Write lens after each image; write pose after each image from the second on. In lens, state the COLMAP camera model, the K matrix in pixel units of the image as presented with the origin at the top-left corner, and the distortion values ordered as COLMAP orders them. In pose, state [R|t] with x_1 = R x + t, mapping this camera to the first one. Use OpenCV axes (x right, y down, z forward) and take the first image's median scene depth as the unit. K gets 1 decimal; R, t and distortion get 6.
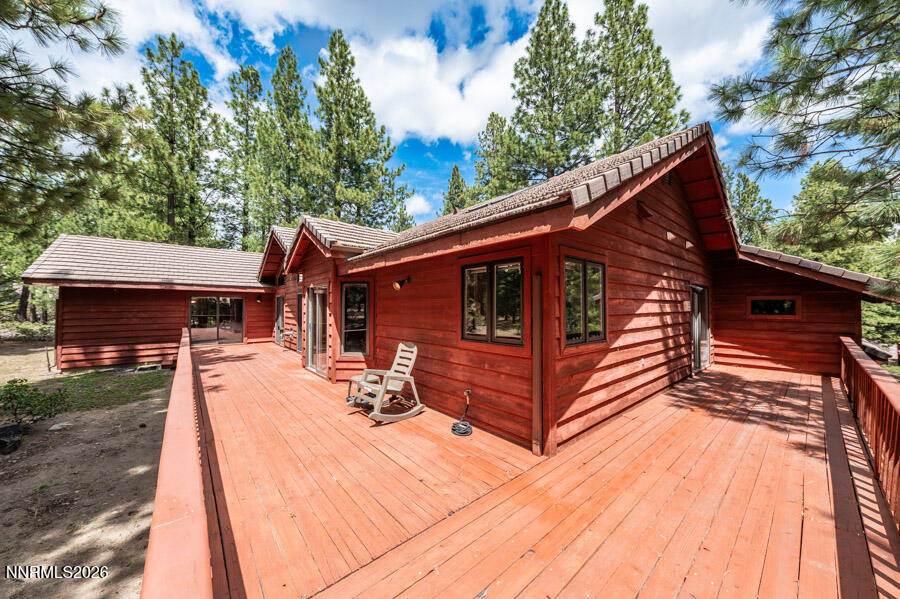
lens RADIAL K [[312.3, 0, 445.2], [0, 312.3, 303.8], [0, 0, 1]] dist [-0.000823, -0.000144]
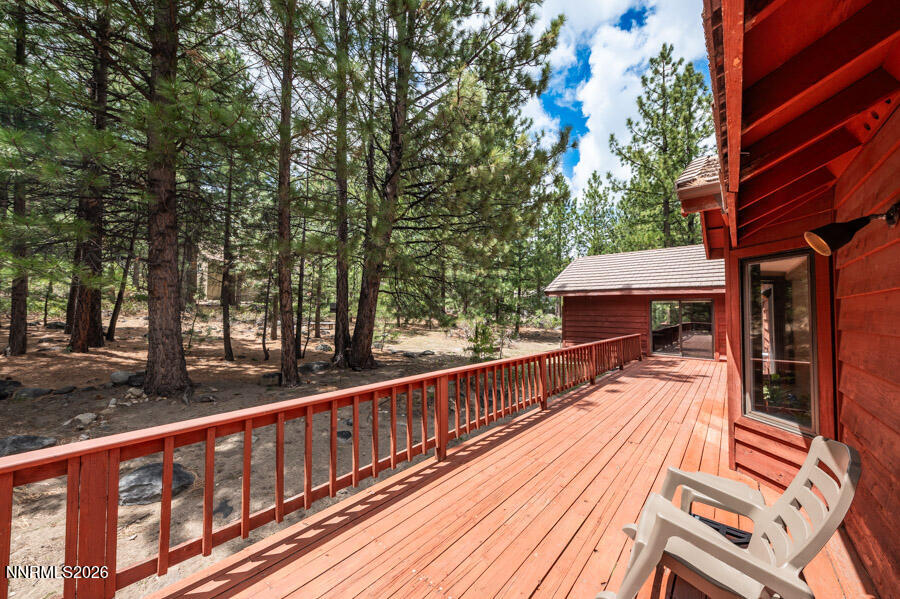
lens RADIAL K [[312.3, 0, 445.2], [0, 312.3, 303.8], [0, 0, 1]] dist [-0.000823, -0.000144]
pose [[0.133239, -0.021701, -0.990846, 0.045201], [0.004131, 0.999764, -0.021340, 0.002680], [0.991075, -0.001250, 0.133297, 0.280273]]
